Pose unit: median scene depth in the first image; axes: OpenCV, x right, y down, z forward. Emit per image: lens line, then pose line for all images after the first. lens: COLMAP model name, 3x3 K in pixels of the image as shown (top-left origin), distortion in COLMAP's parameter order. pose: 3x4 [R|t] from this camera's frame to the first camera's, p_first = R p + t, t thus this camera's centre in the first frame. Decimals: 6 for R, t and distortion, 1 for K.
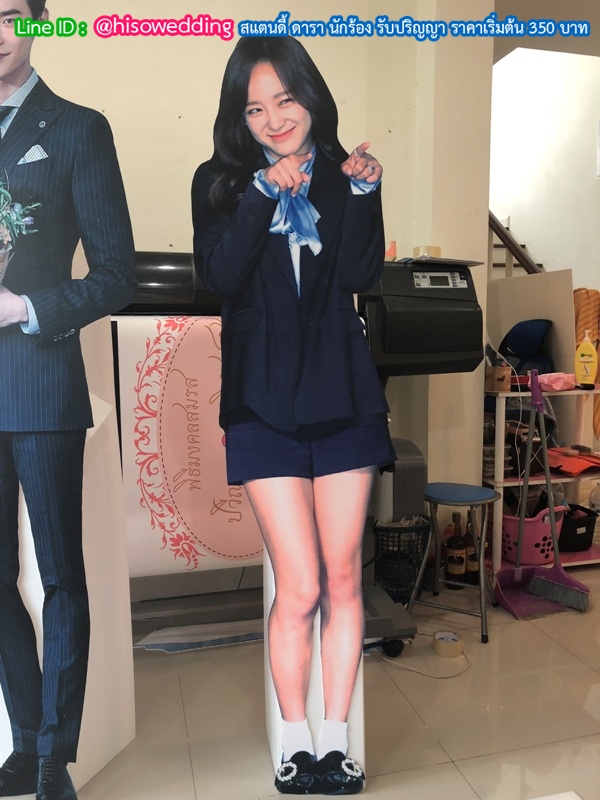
lens RADIAL K [[644.3, 0, 305.2], [0, 644.3, 401.5], [0, 0, 1]] dist [0.023635, -0.038148]
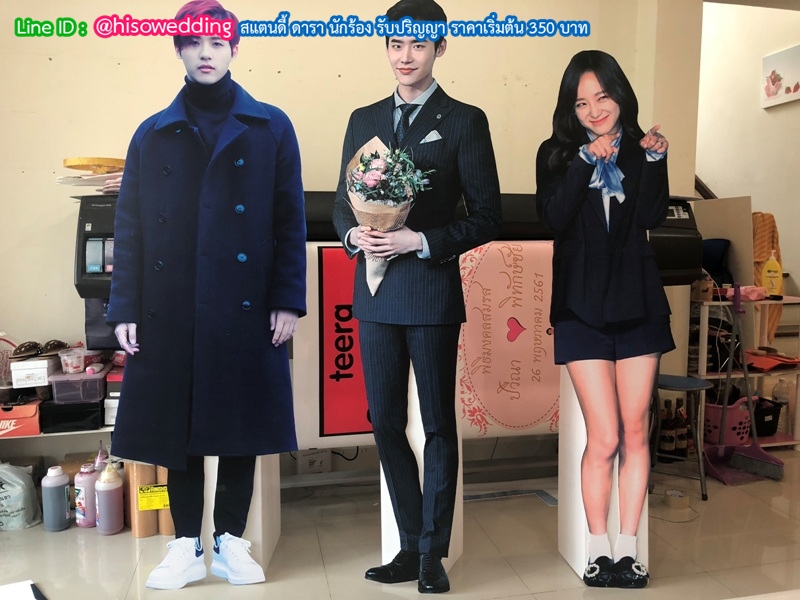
lens RADIAL K [[644.3, 0, 397.4], [0, 644.3, 302.3], [0, 0, 1]] dist [0.023635, -0.038148]
pose [[0.999057, 0.006902, -0.042865, -0.404550], [-0.007490, 0.999880, -0.013560, 0.014405], [0.042767, 0.013868, 0.998989, -0.435339]]
